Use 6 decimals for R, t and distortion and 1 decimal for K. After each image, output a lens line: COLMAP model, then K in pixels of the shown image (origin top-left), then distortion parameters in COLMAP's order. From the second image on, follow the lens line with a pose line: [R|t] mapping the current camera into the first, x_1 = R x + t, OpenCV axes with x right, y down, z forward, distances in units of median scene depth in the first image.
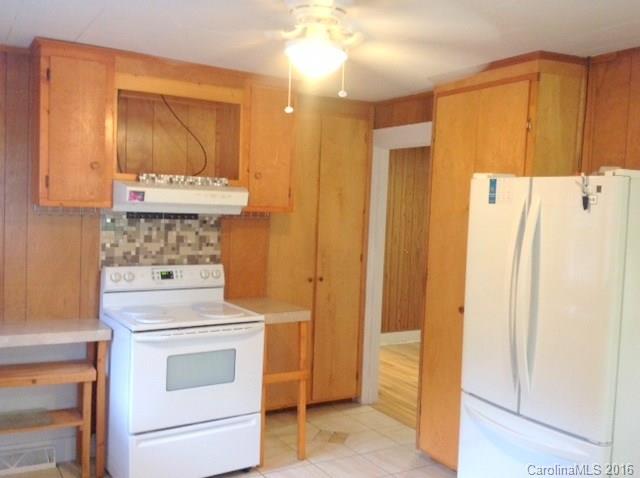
lens RADIAL K [[637.3, 0, 317.7], [0, 637.3, 241.3], [0, 0, 1]] dist [0.184467, -0.434877]
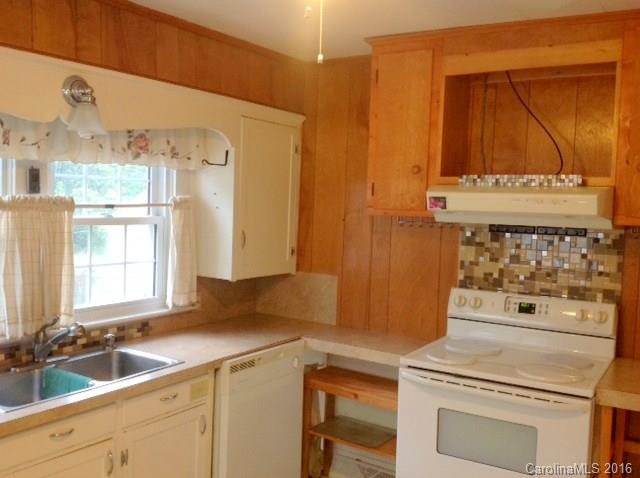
lens RADIAL K [[637.3, 0, 317.7], [0, 637.3, 241.3], [0, 0, 1]] dist [0.184467, -0.434877]
pose [[0.454721, 0.036515, -0.889885, 0.331998], [-0.067919, 0.997671, 0.006232, -0.014000], [0.888041, 0.057607, 0.456142, 0.434111]]
